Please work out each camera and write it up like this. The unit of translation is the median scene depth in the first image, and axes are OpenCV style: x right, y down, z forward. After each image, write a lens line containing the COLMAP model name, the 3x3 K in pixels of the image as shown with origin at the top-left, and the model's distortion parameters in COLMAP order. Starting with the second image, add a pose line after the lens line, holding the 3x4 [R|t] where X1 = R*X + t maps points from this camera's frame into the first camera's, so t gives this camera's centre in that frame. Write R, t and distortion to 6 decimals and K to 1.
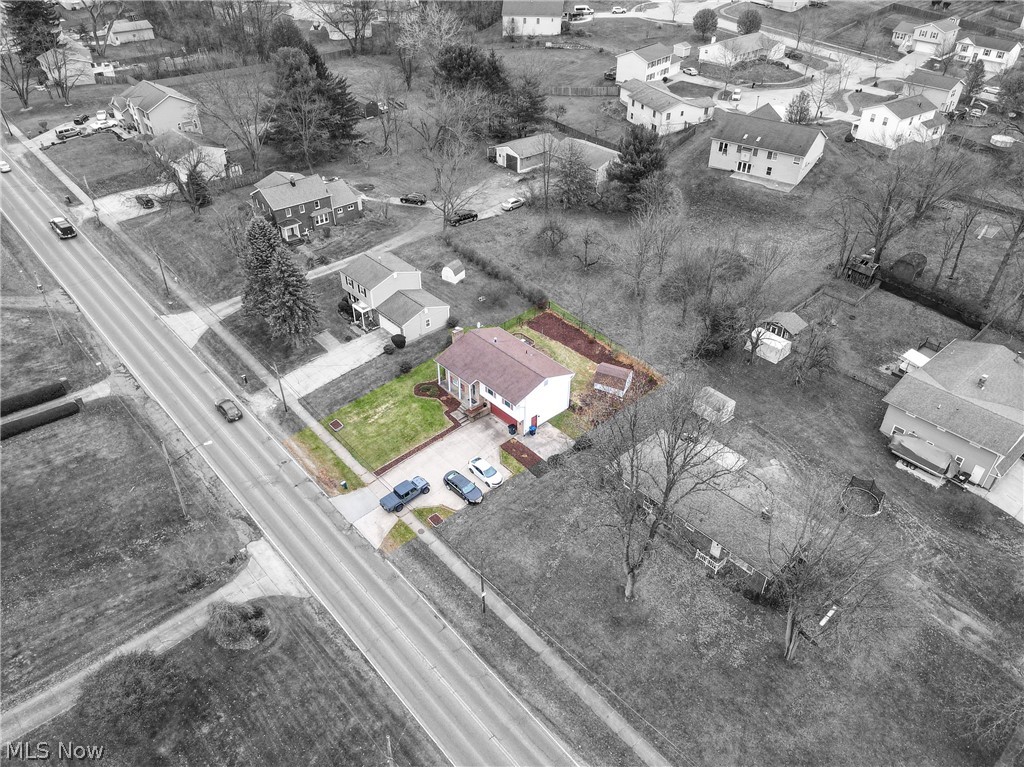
lens RADIAL K [[747.2, 0, 512.0], [0, 747.2, 383.5], [0, 0, 1]] dist [-0.001521, 0.049903]
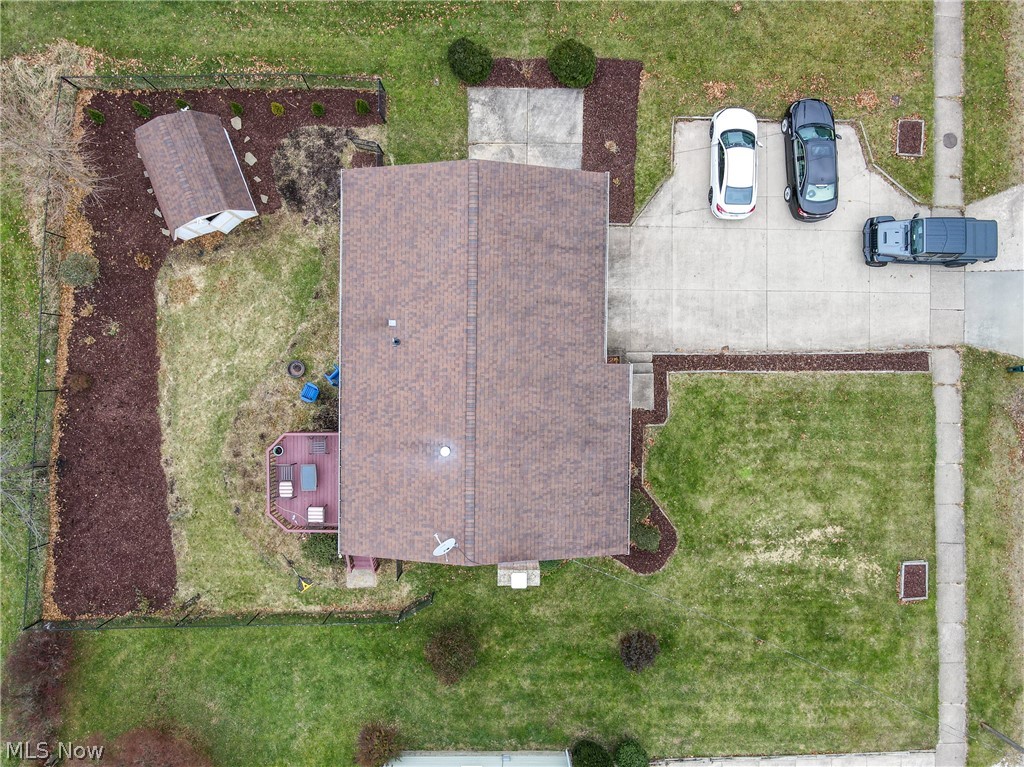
lens RADIAL K [[752.4, 0, 512.0], [0, 752.4, 383.5], [0, 0, 1]] dist [0.022386, -0.003980]
pose [[-0.736516, -0.675731, -0.030533, -0.014995], [0.388883, -0.459934, 0.798267, -0.270695], [-0.553457, 0.576062, 0.601530, 0.829916]]
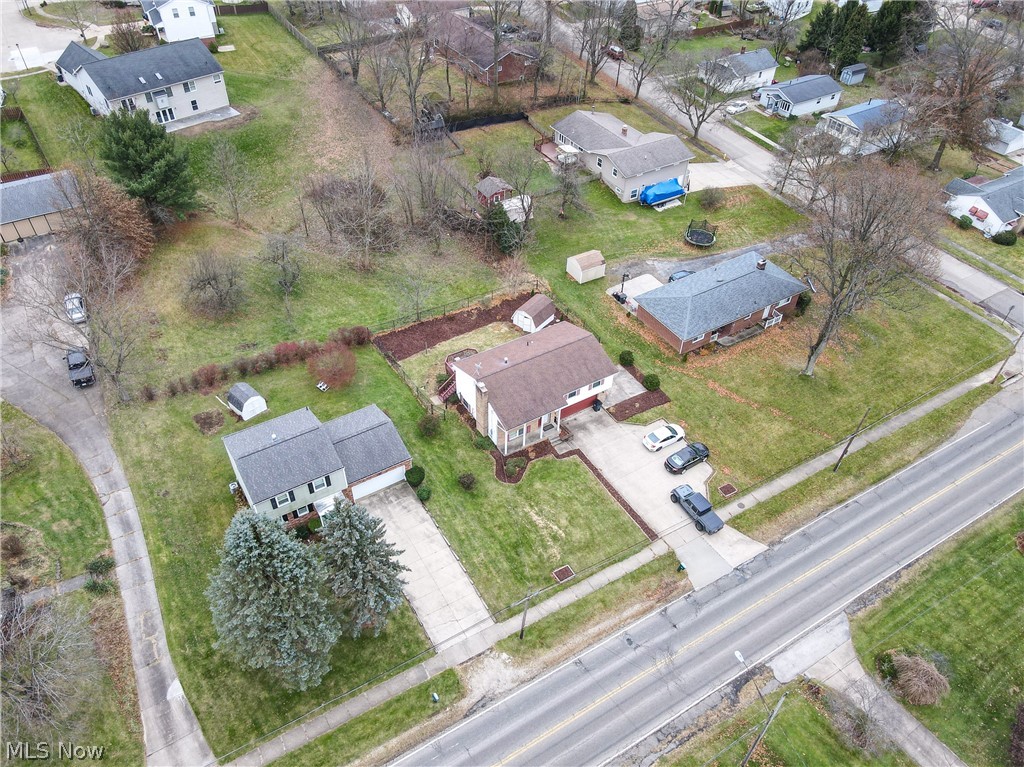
lens RADIAL K [[752.4, 0, 512.0], [0, 752.4, 383.5], [0, 0, 1]] dist [0.022386, -0.003980]
pose [[0.179520, -0.670263, 0.720083, -0.641781], [0.567421, 0.668493, 0.480782, -0.442055], [-0.803621, 0.322280, 0.500329, 0.618535]]
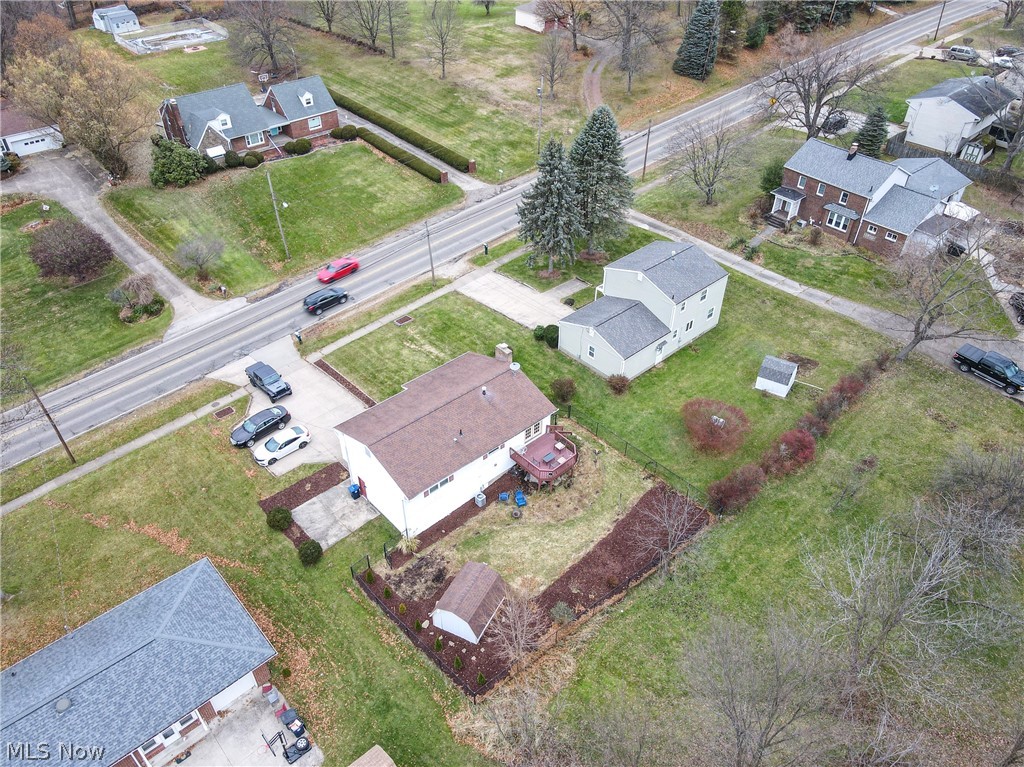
lens RADIAL K [[752.4, 0, 512.0], [0, 752.4, 383.5], [0, 0, 1]] dist [0.022386, -0.003980]
pose [[0.001630, 0.626624, -0.779320, 0.470817], [-0.599100, 0.624594, 0.500961, -0.398208], [0.800673, 0.466074, 0.376428, 0.810173]]
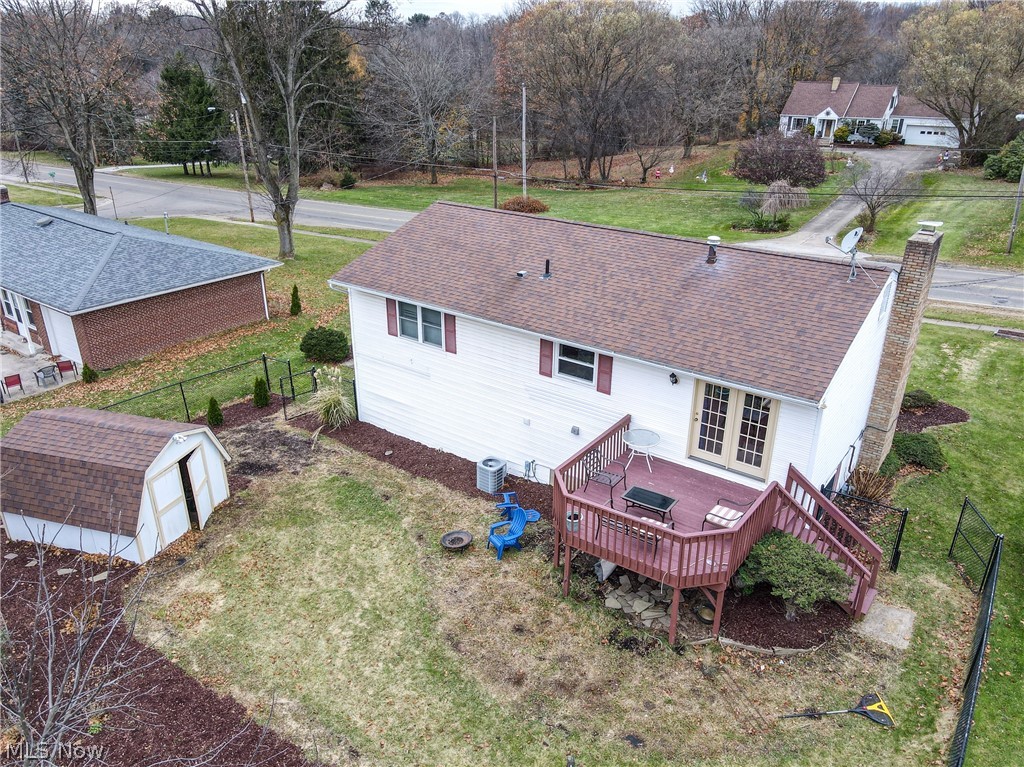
lens RADIAL K [[752.4, 0, 512.0], [0, 752.4, 383.5], [0, 0, 1]] dist [0.022386, -0.003980]
pose [[-0.980478, 0.068451, -0.184329, 0.073425], [-0.124865, 0.507413, 0.852608, -0.214736], [0.151893, 0.858980, -0.488960, 1.161180]]
